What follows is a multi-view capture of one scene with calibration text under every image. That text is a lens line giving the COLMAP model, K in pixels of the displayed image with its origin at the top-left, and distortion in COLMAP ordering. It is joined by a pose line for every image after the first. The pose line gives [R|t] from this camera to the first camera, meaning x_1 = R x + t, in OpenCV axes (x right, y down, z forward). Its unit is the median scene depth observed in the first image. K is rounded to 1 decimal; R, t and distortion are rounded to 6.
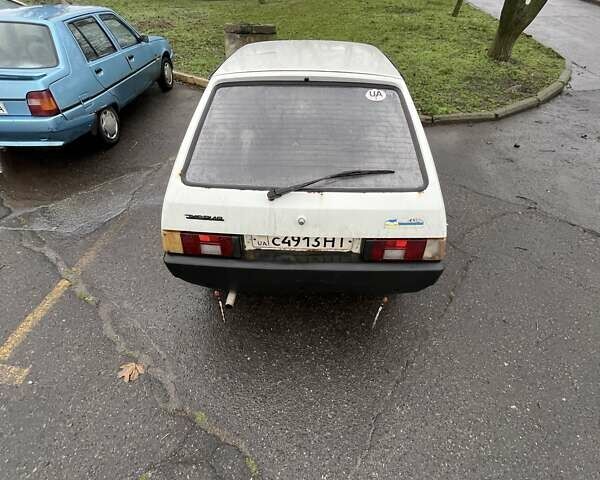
lens RADIAL K [[324.9, 0, 297.7], [0, 324.9, 238.2], [0, 0, 1]] dist [-0.005491, 0.001640]
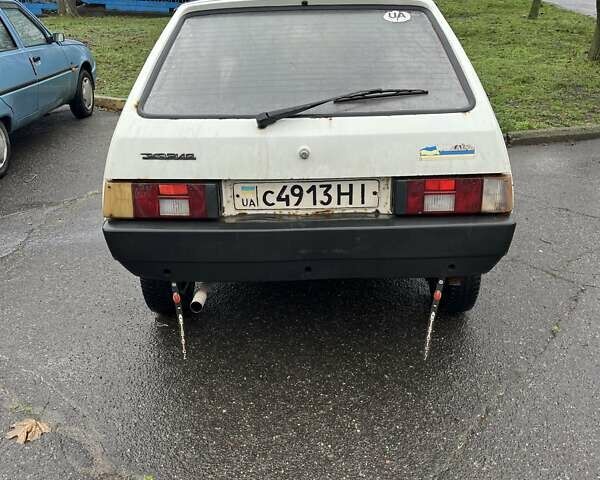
lens RADIAL K [[604.9, 0, 293.7], [0, 604.9, 242.0], [0, 0, 1]] dist [0.044163, -0.020046]
pose [[0.999588, -0.028651, 0.001882, -0.017463], [0.027959, 0.956339, -0.290919, 0.474719], [0.006536, 0.290852, 0.956746, -0.205843]]
